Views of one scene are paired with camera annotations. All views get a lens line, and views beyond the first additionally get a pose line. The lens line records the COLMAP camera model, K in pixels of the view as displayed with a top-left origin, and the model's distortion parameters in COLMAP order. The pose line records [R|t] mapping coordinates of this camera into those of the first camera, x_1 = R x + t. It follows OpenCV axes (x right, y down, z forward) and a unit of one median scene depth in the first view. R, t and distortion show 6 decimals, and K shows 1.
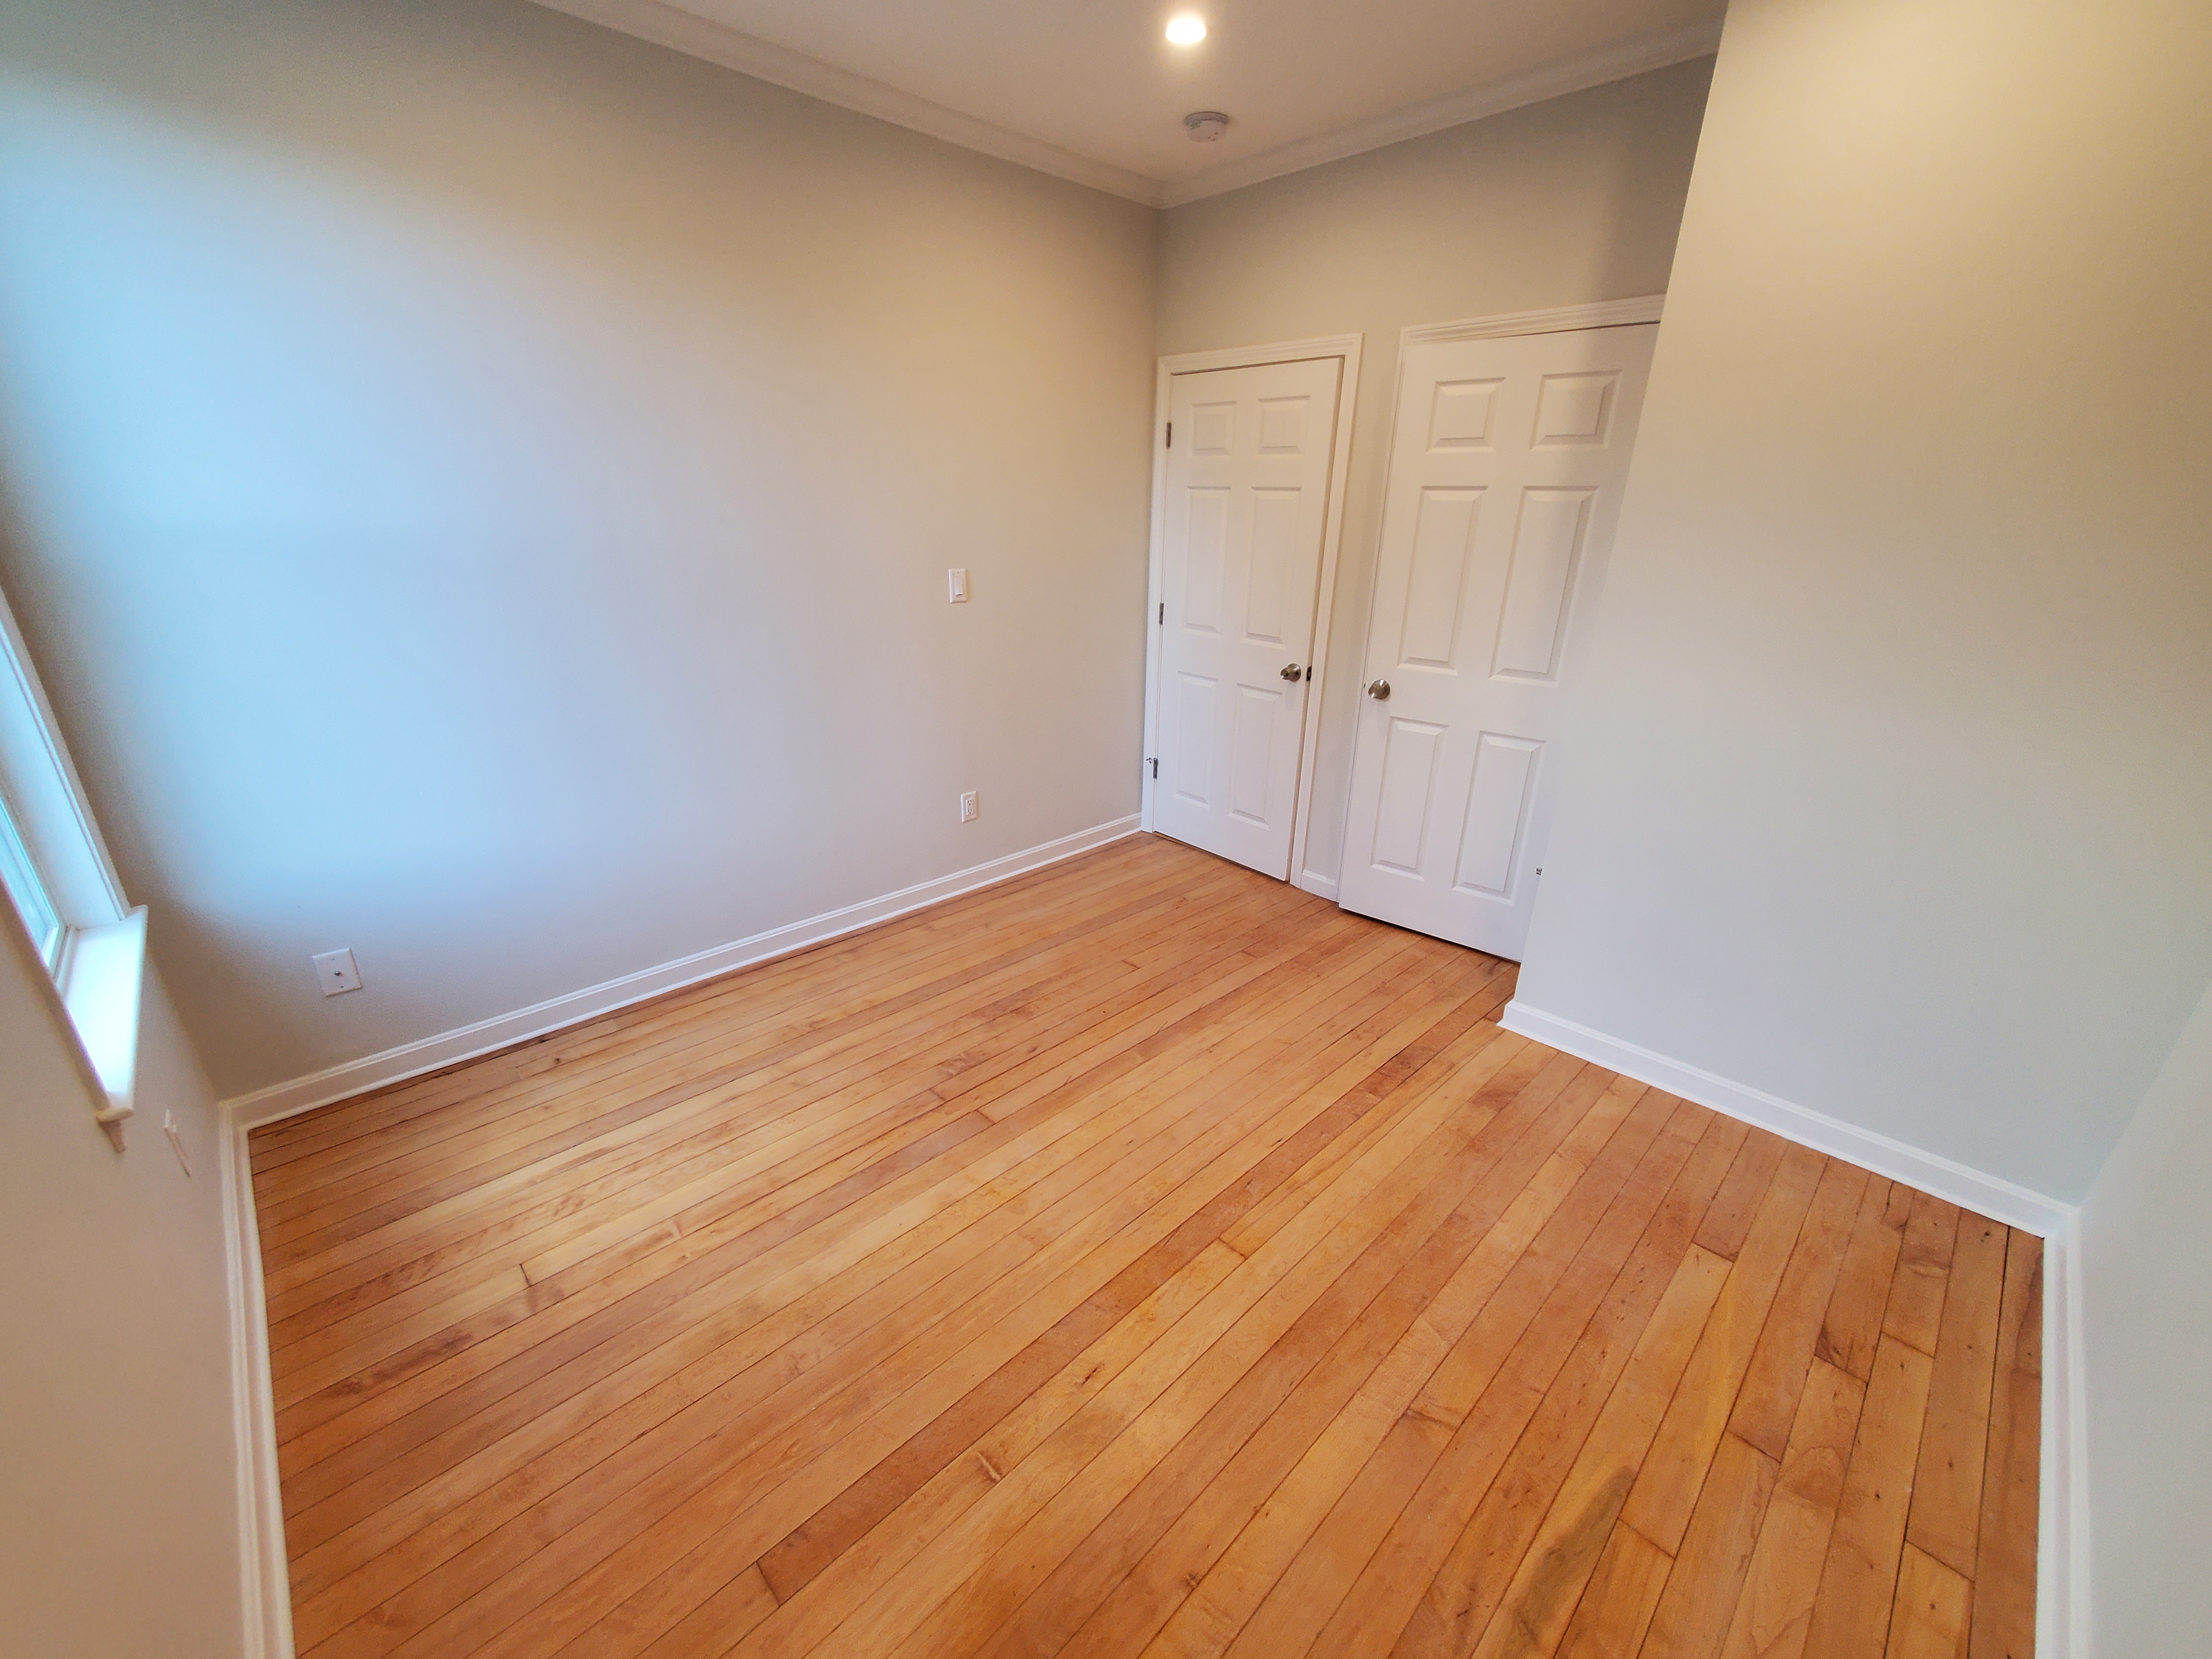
lens RADIAL K [[874.7, 0, 1102.9], [0, 874.7, 840.7], [0, 0, 1]] dist [0.000304, -0.000237]
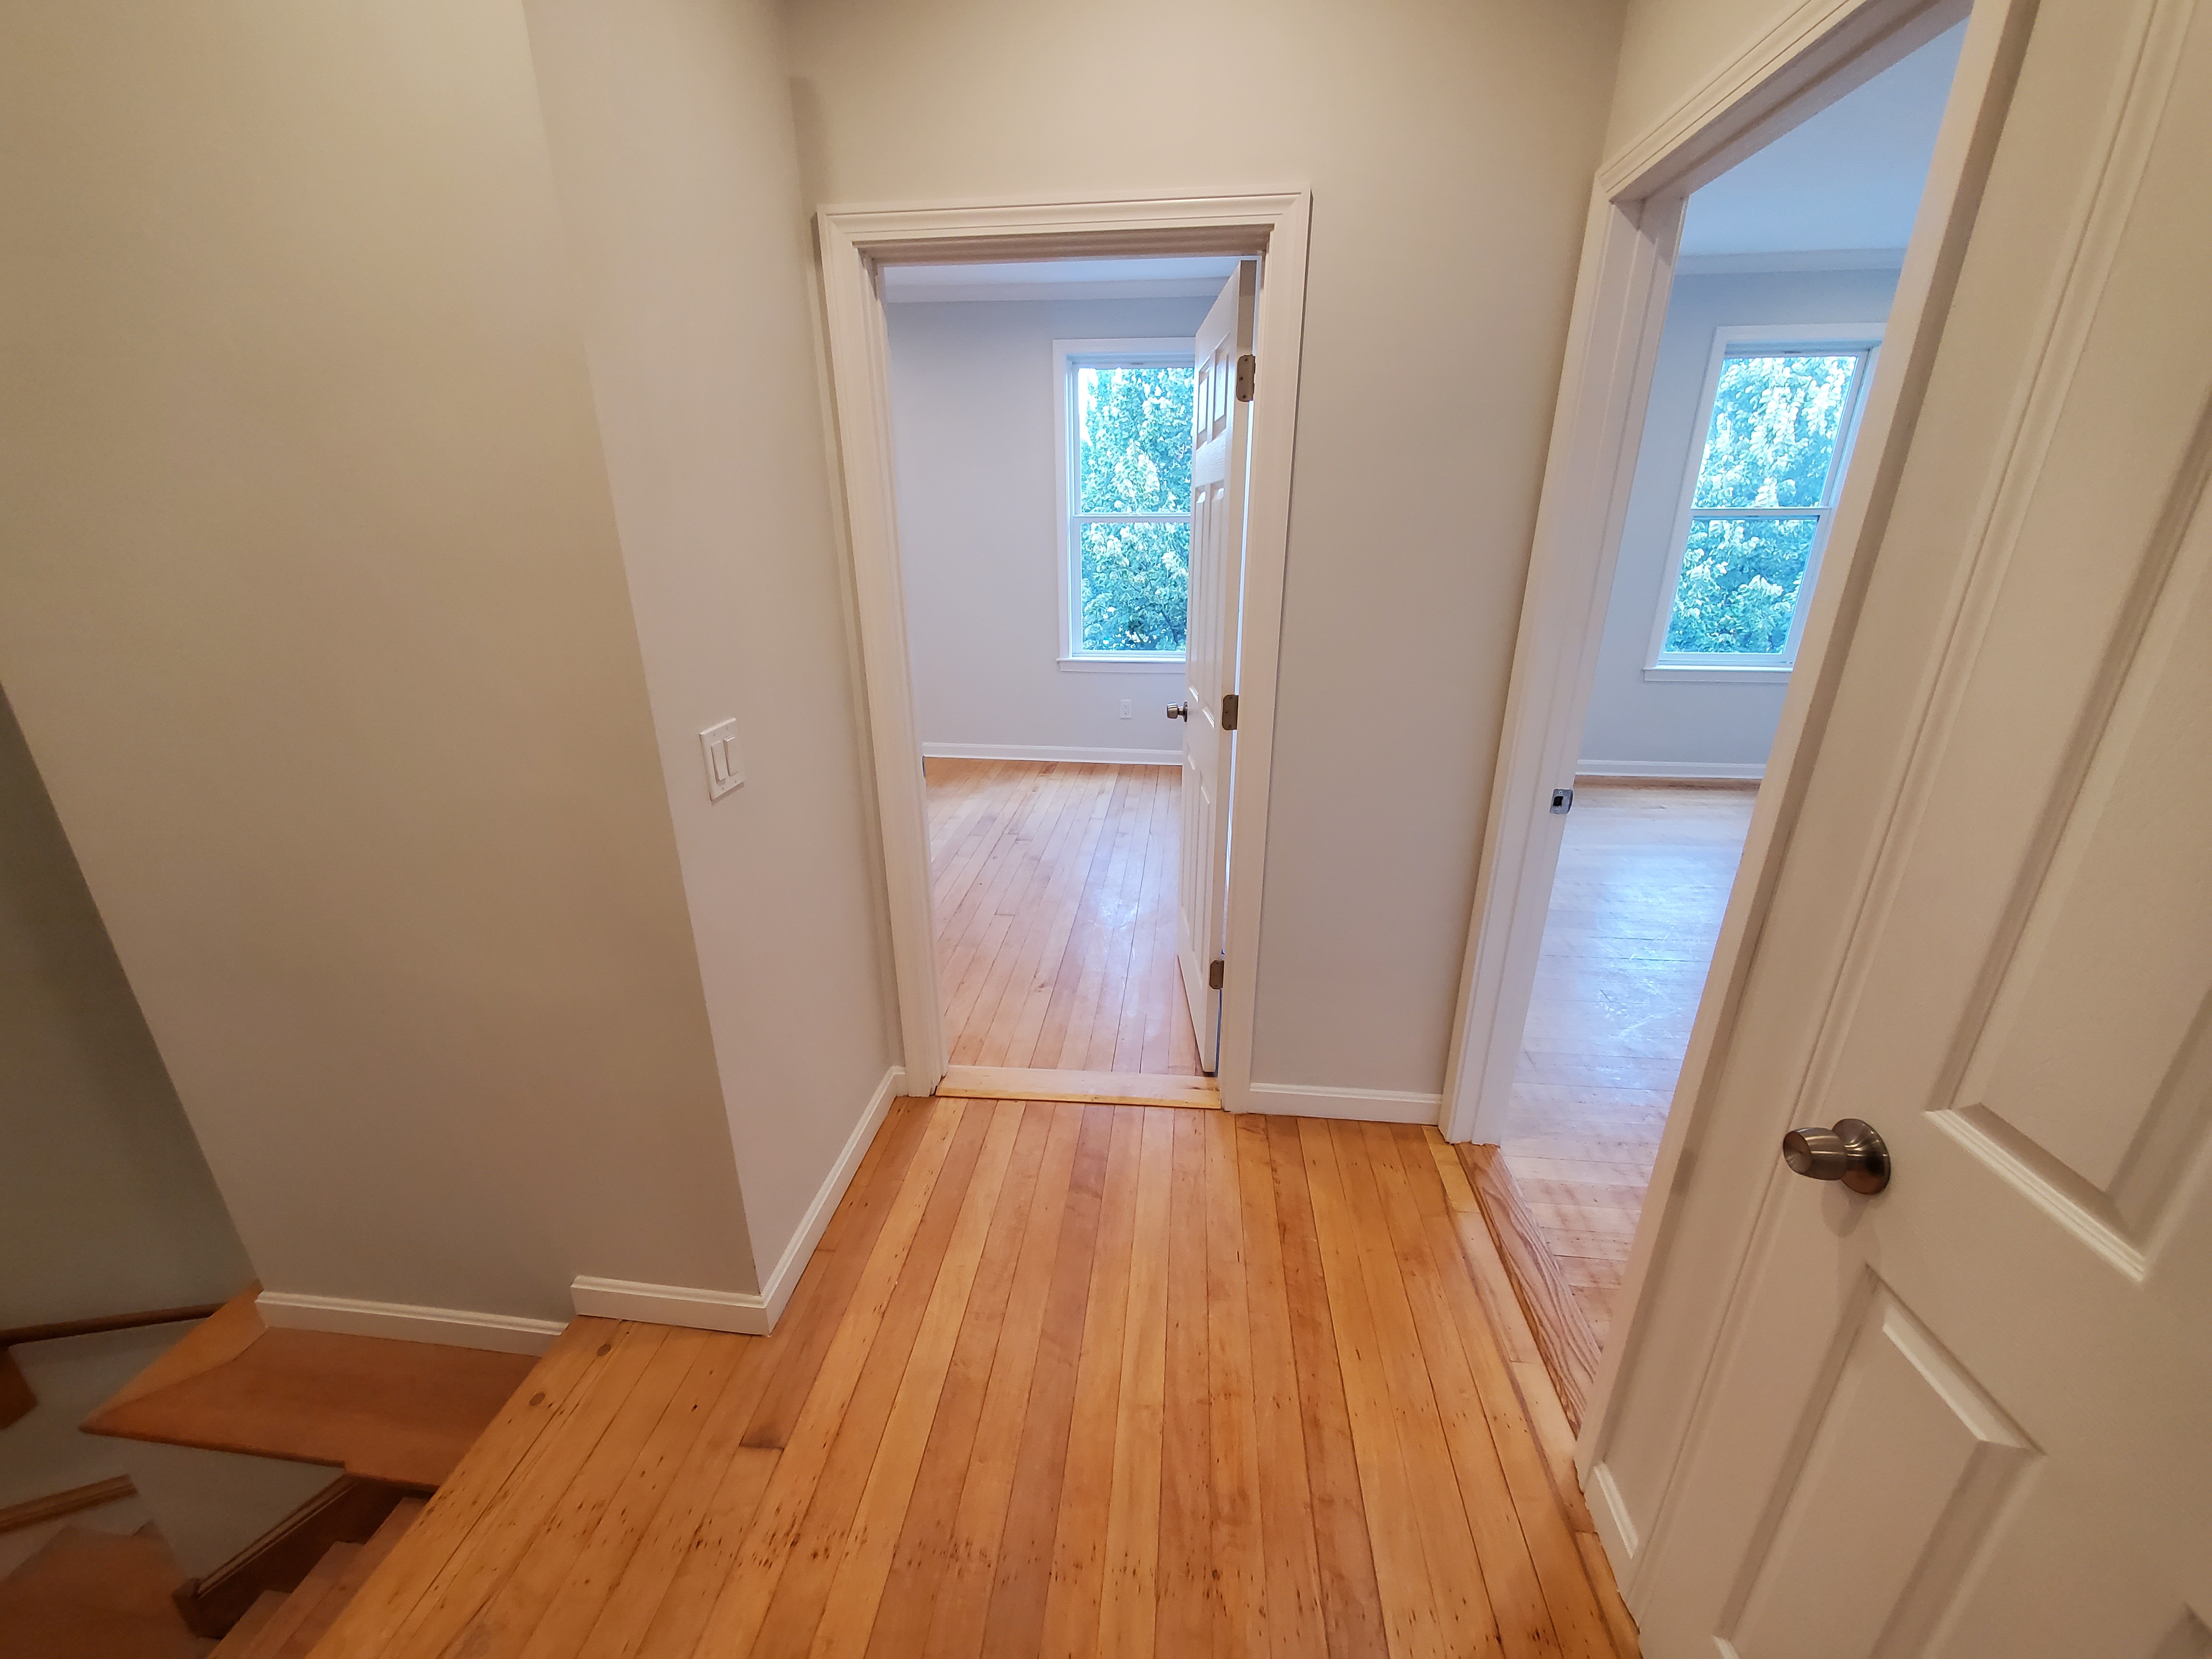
lens RADIAL K [[874.7, 0, 1102.9], [0, 874.7, 840.7], [0, 0, 1]] dist [0.000304, -0.000237]
pose [[-0.762107, 0.216192, -0.610291, 0.851058], [-0.238695, 0.782391, 0.575230, -0.863909], [0.601846, 0.584059, -0.544661, 2.303298]]
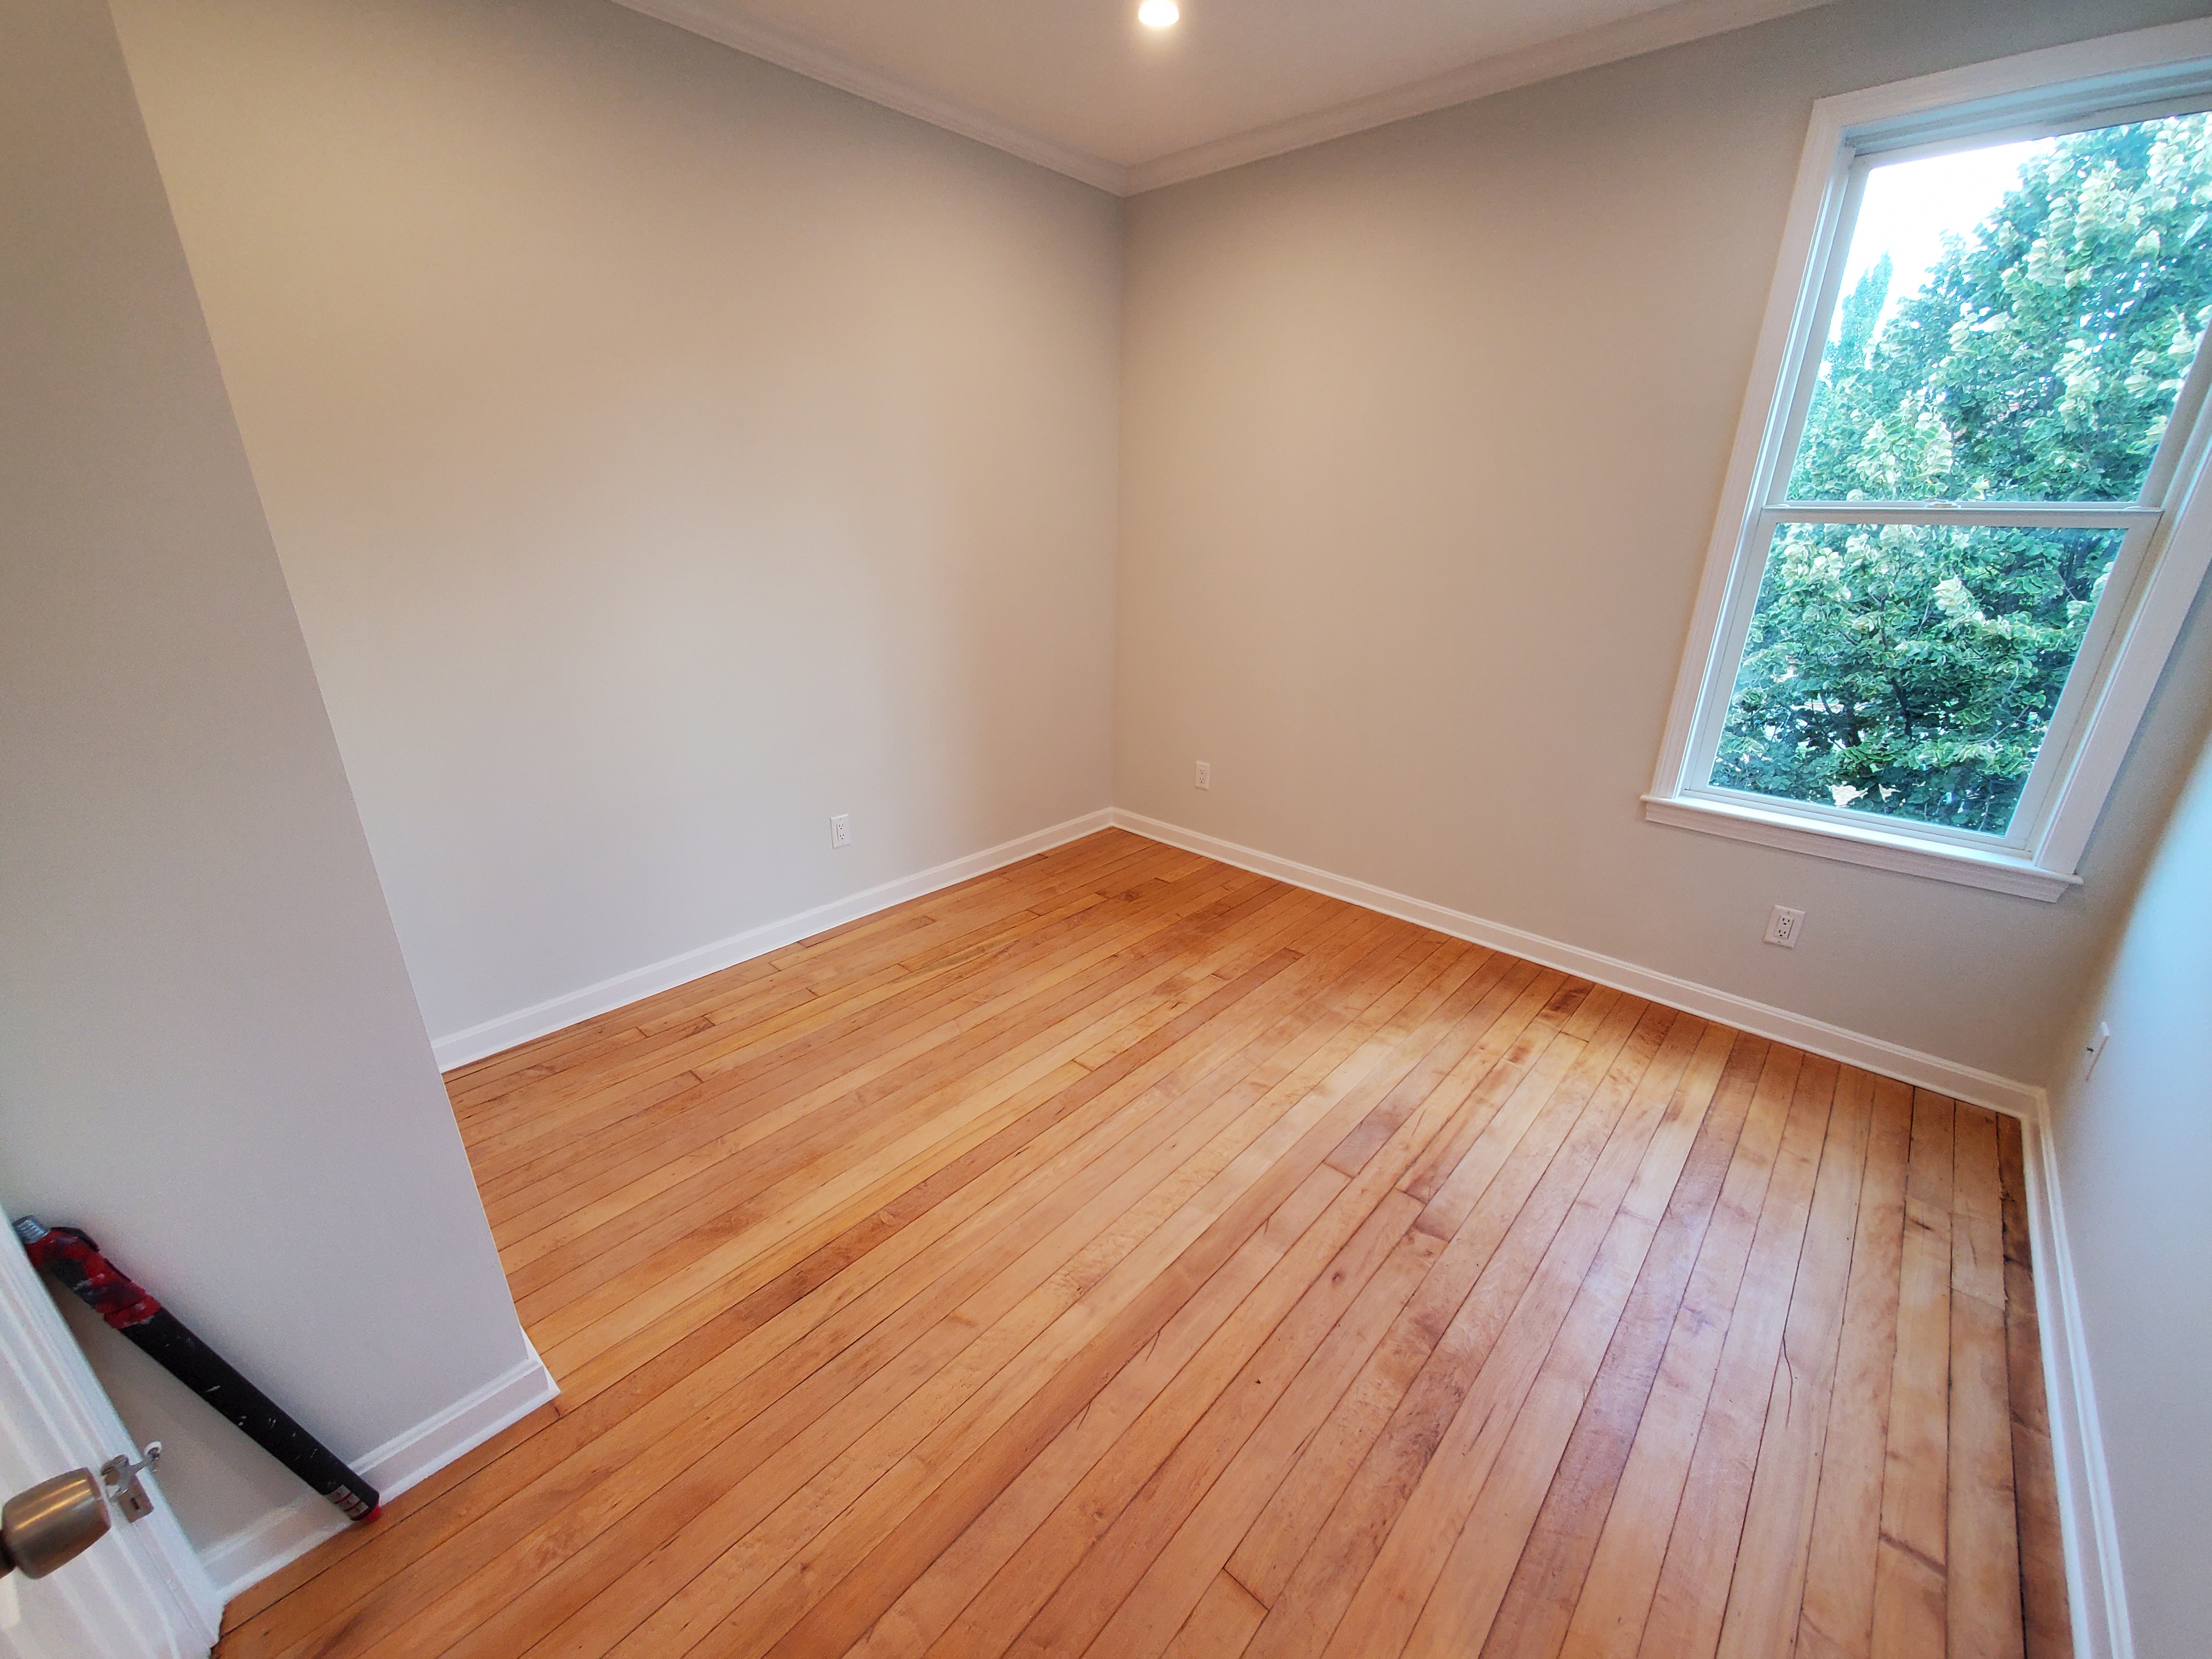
lens RADIAL K [[883.4, 0, 1101.1], [0, 883.4, 834.8], [0, 0, 1]] dist [-0.000389, -0.000708]
pose [[-0.997593, -0.001442, -0.069327, 0.181385], [-0.047038, 0.748652, 0.661293, -0.562138], [0.050948, 0.662962, -0.746918, 1.509417]]
